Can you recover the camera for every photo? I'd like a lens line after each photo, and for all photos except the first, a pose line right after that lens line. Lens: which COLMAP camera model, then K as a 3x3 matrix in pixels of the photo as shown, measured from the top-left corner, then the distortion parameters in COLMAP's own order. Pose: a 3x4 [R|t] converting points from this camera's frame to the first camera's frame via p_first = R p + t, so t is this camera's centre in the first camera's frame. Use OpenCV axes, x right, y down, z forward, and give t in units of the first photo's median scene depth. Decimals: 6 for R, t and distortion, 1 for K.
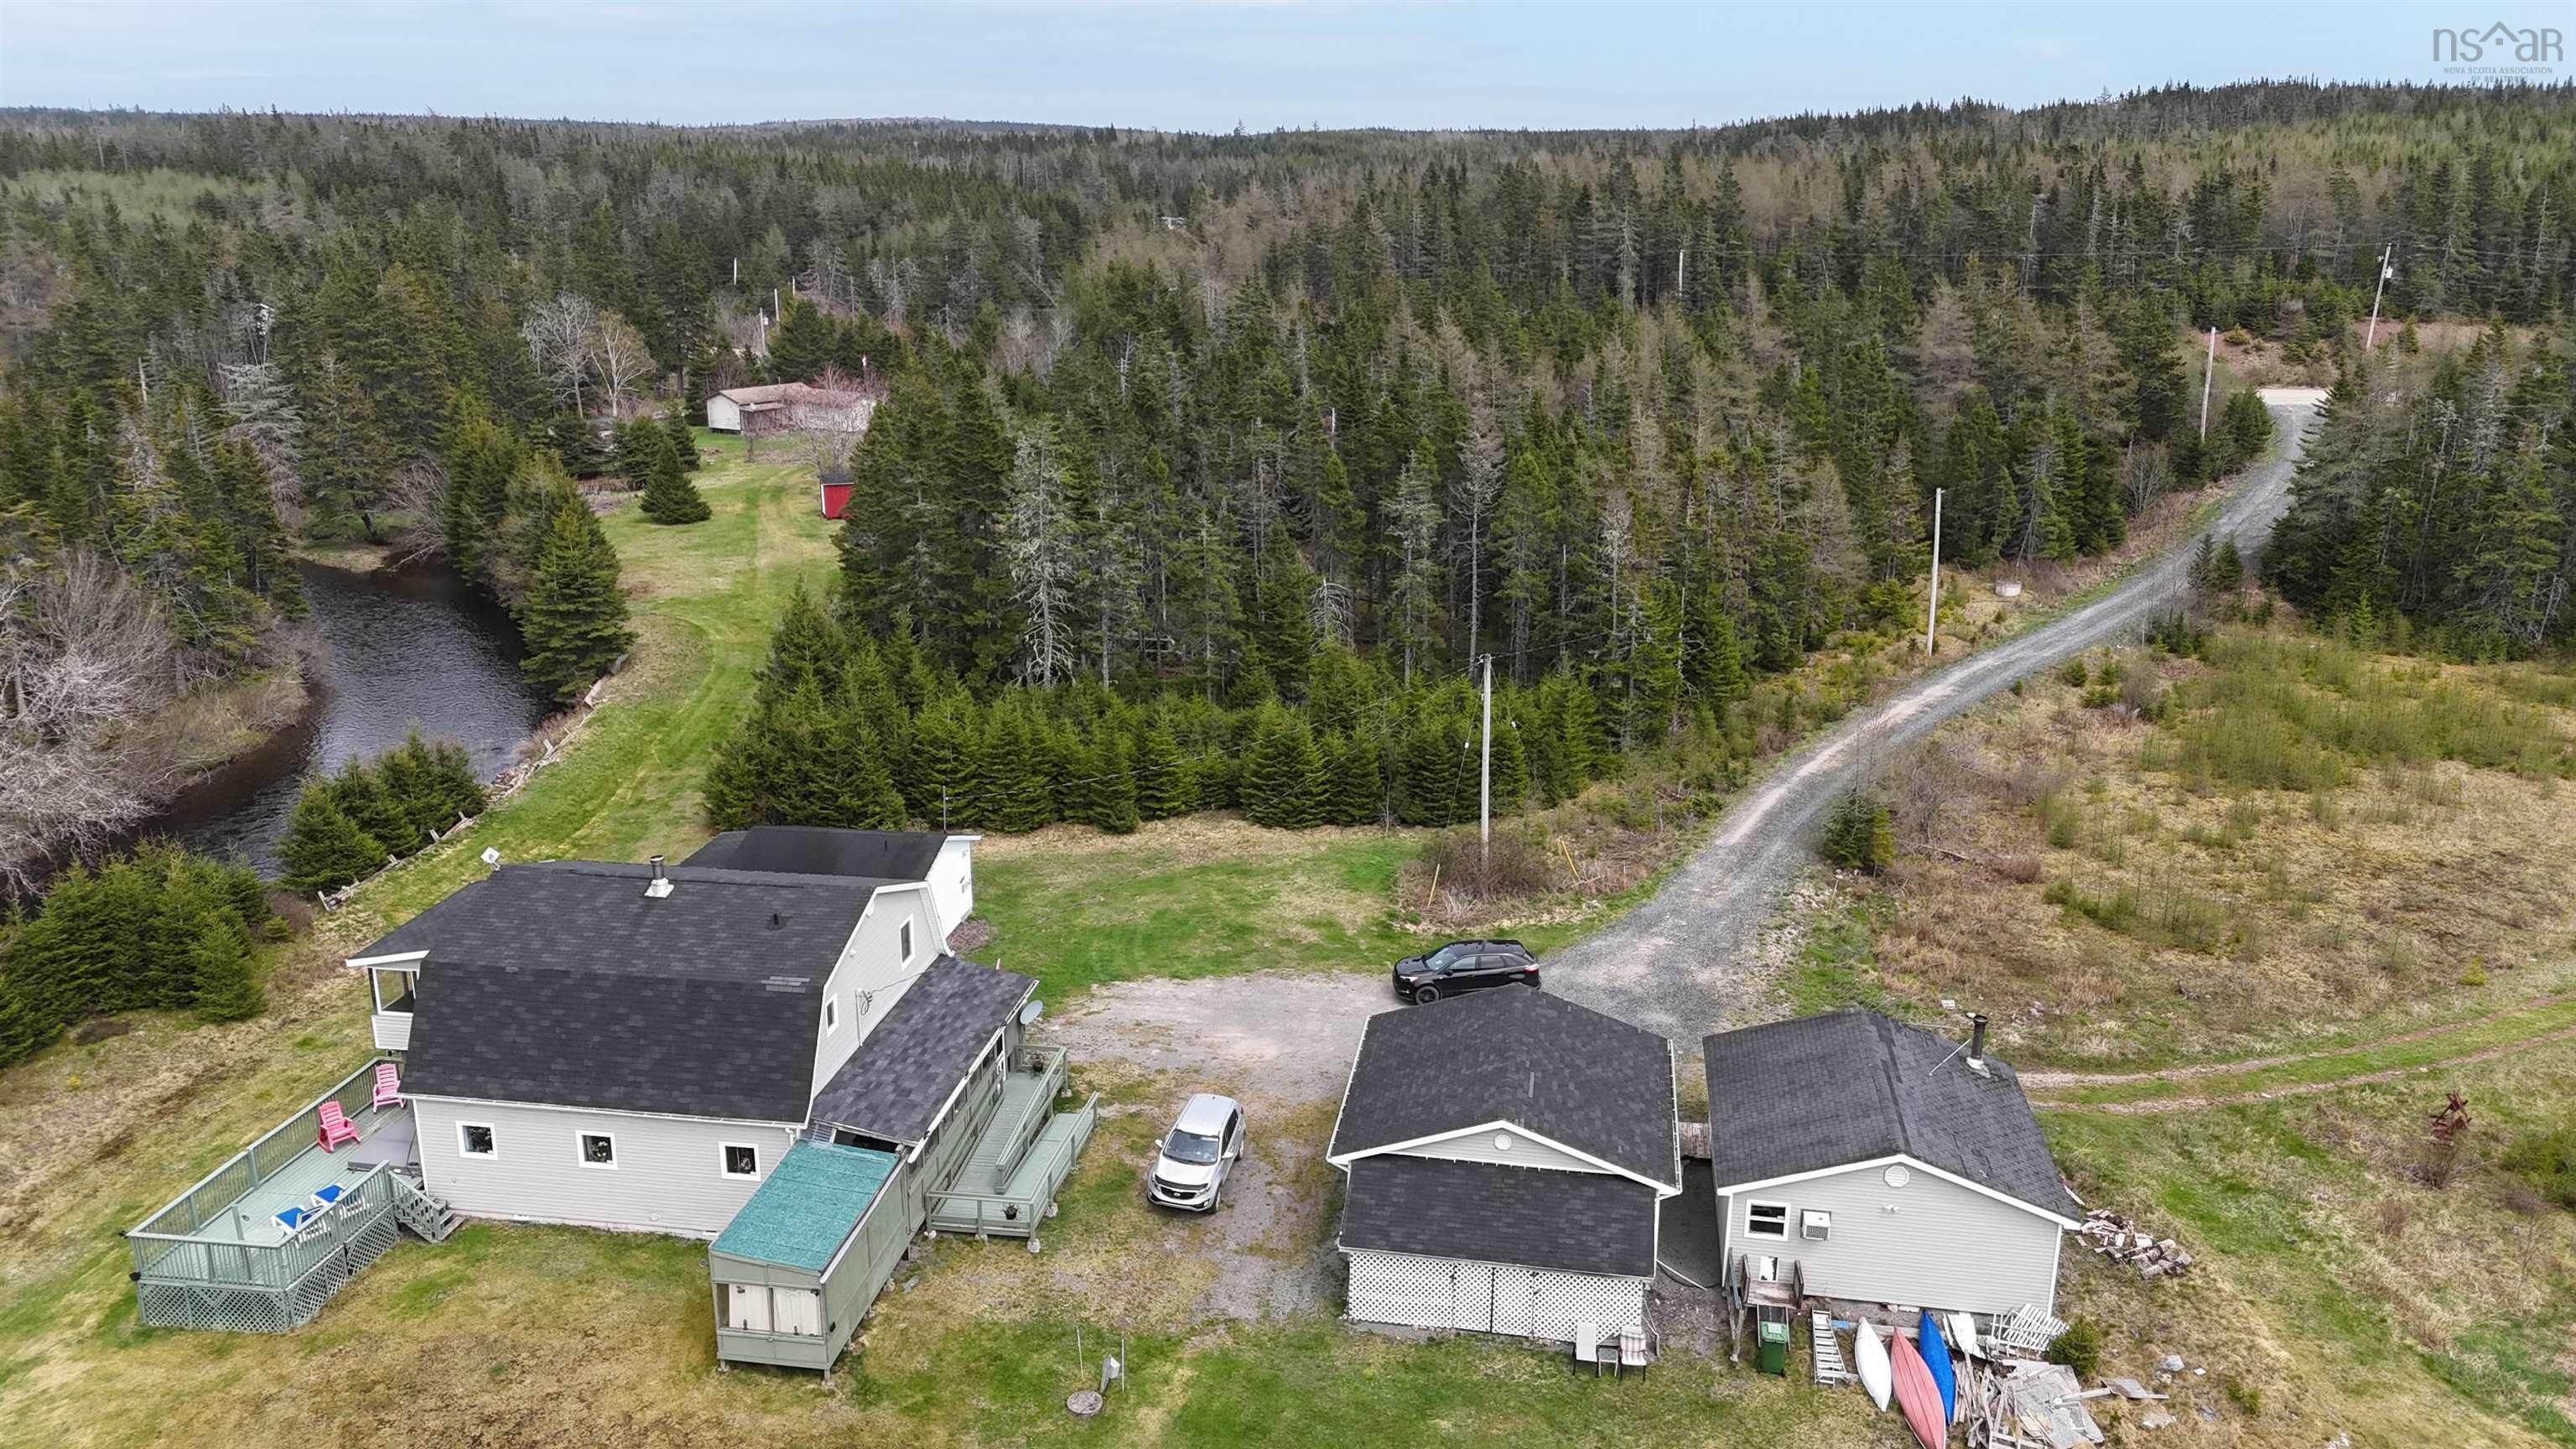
lens RADIAL K [[1873.4, 0, 1290.2], [0, 1873.4, 733.6], [0, 0, 1]] dist [0.081543, -0.082858]
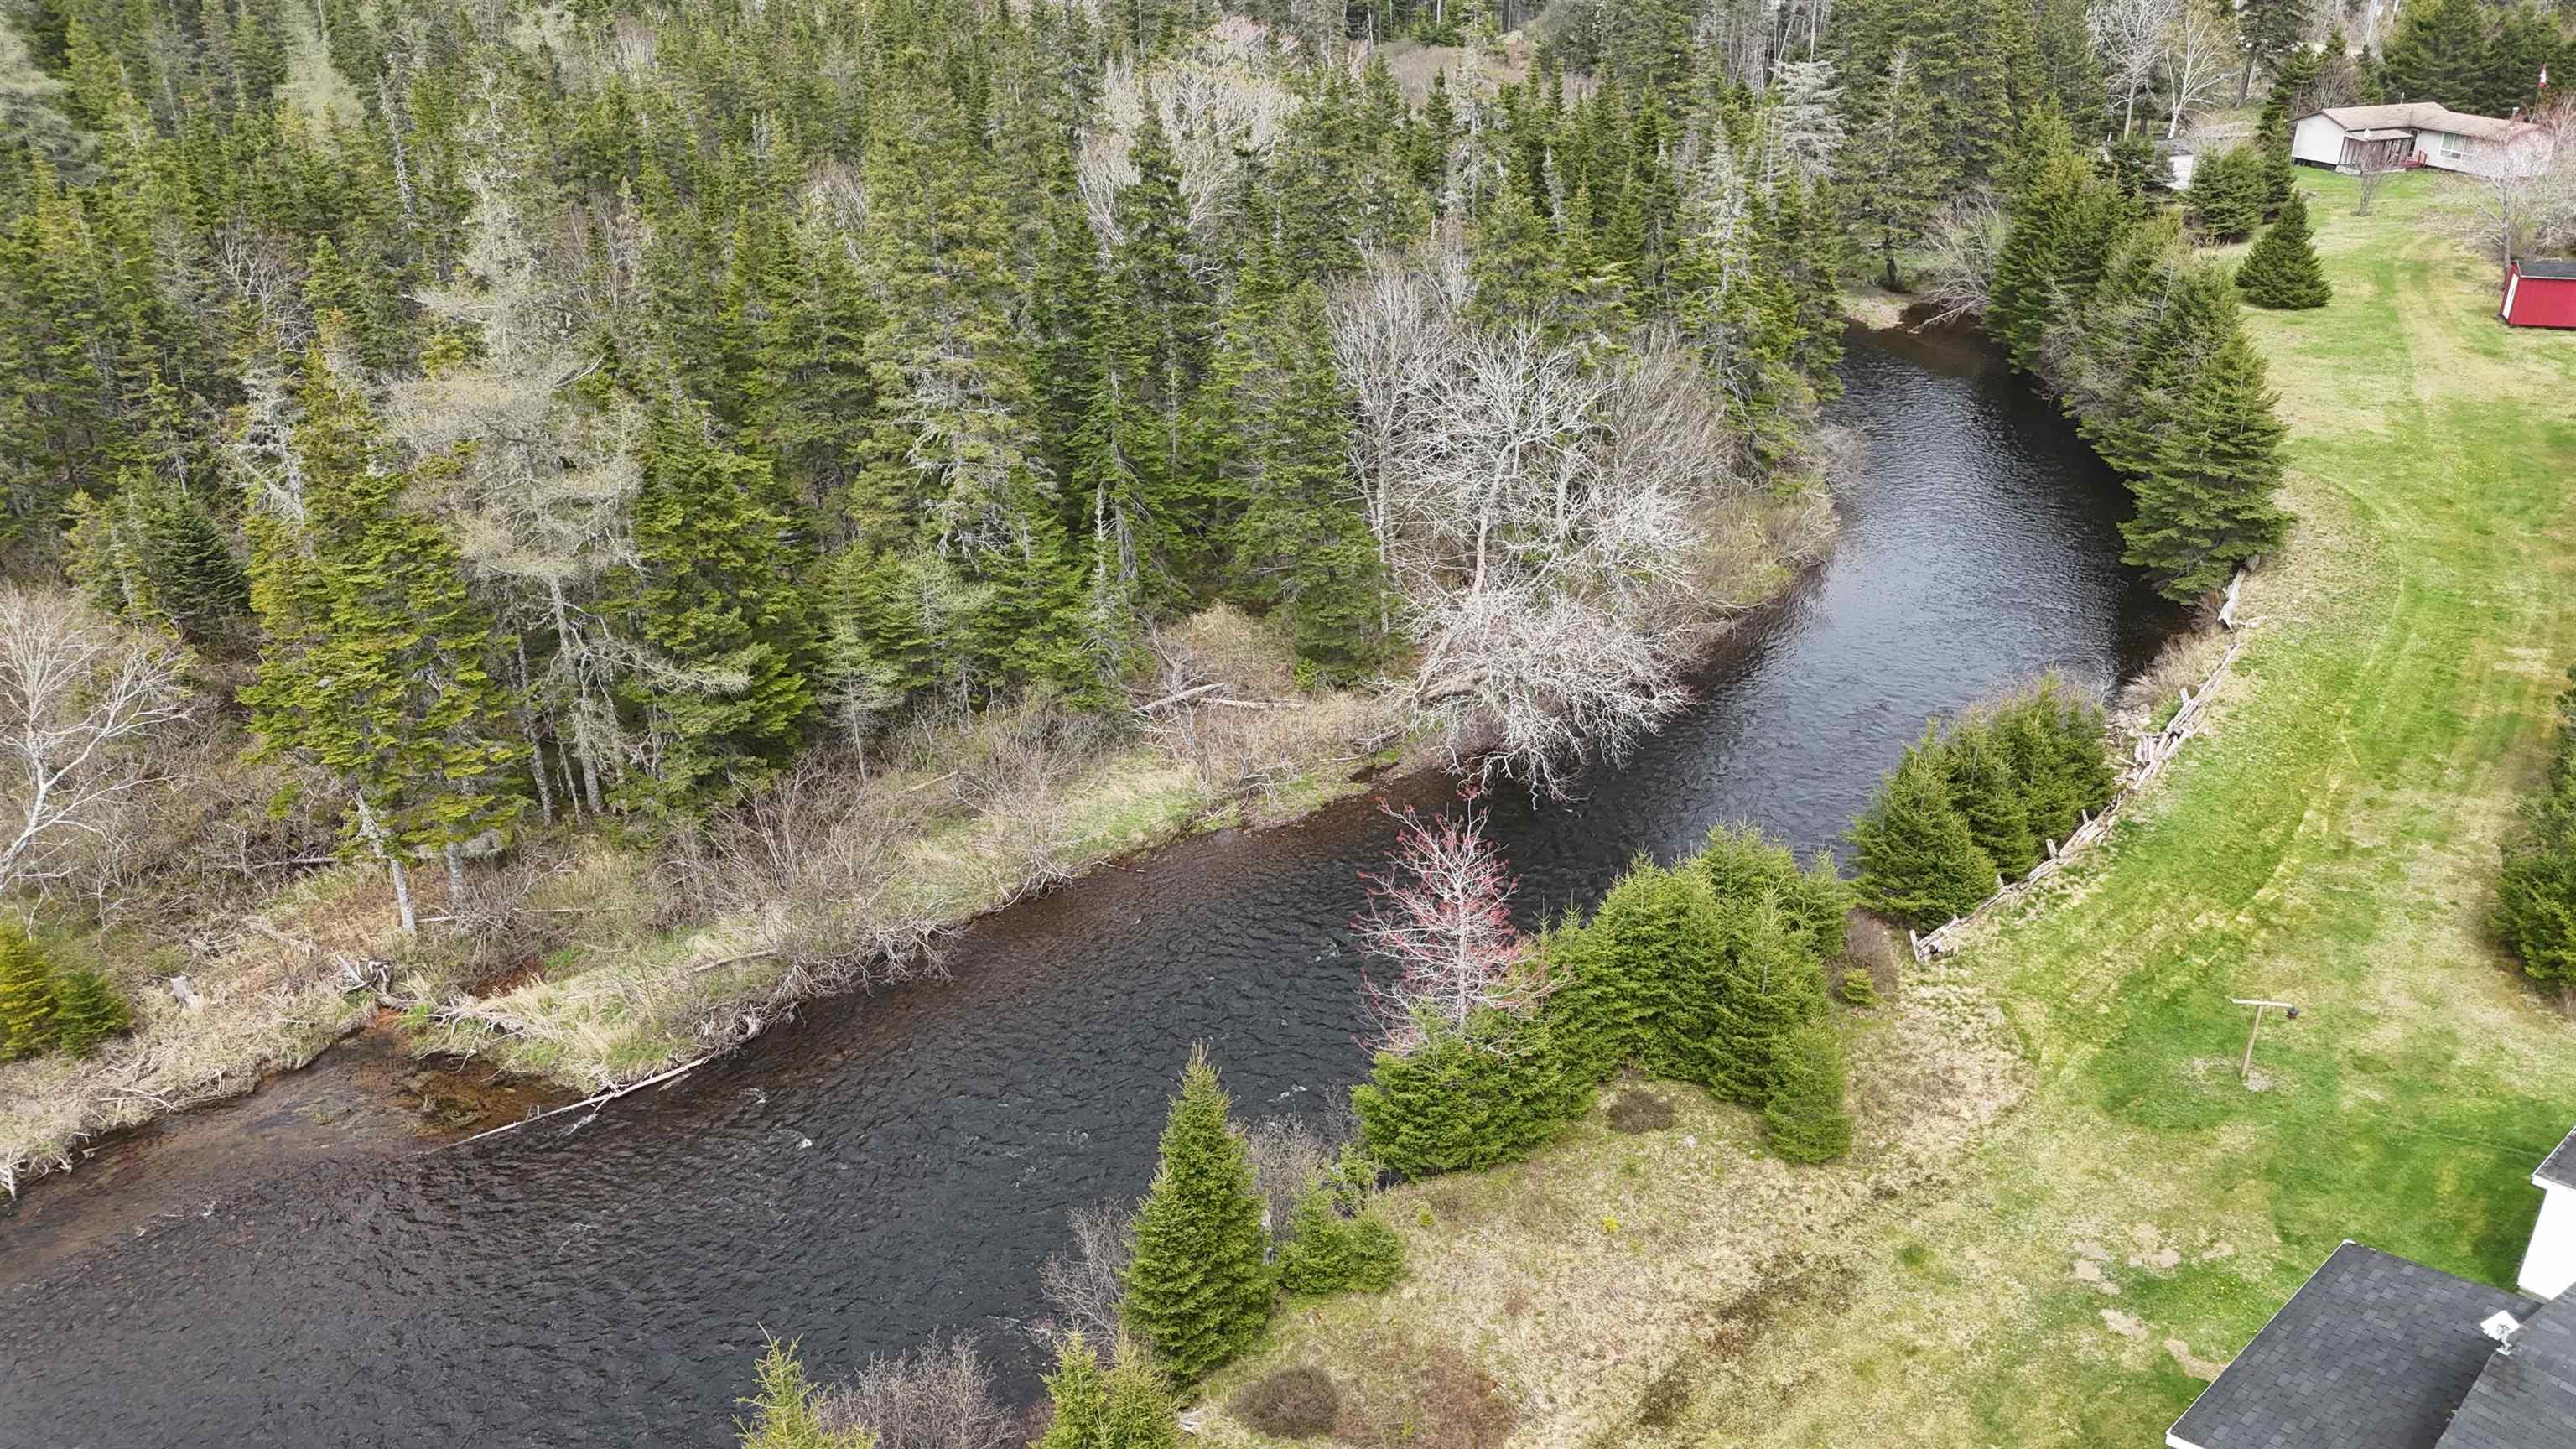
lens RADIAL K [[1873.4, 0, 1290.2], [0, 1873.4, 733.6], [0, 0, 1]] dist [0.081543, -0.082858]
pose [[0.771227, 0.261869, -0.580201, -0.210933], [-0.165469, 0.962603, 0.214514, -0.066769], [0.614677, -0.069433, 0.785717, 0.225065]]
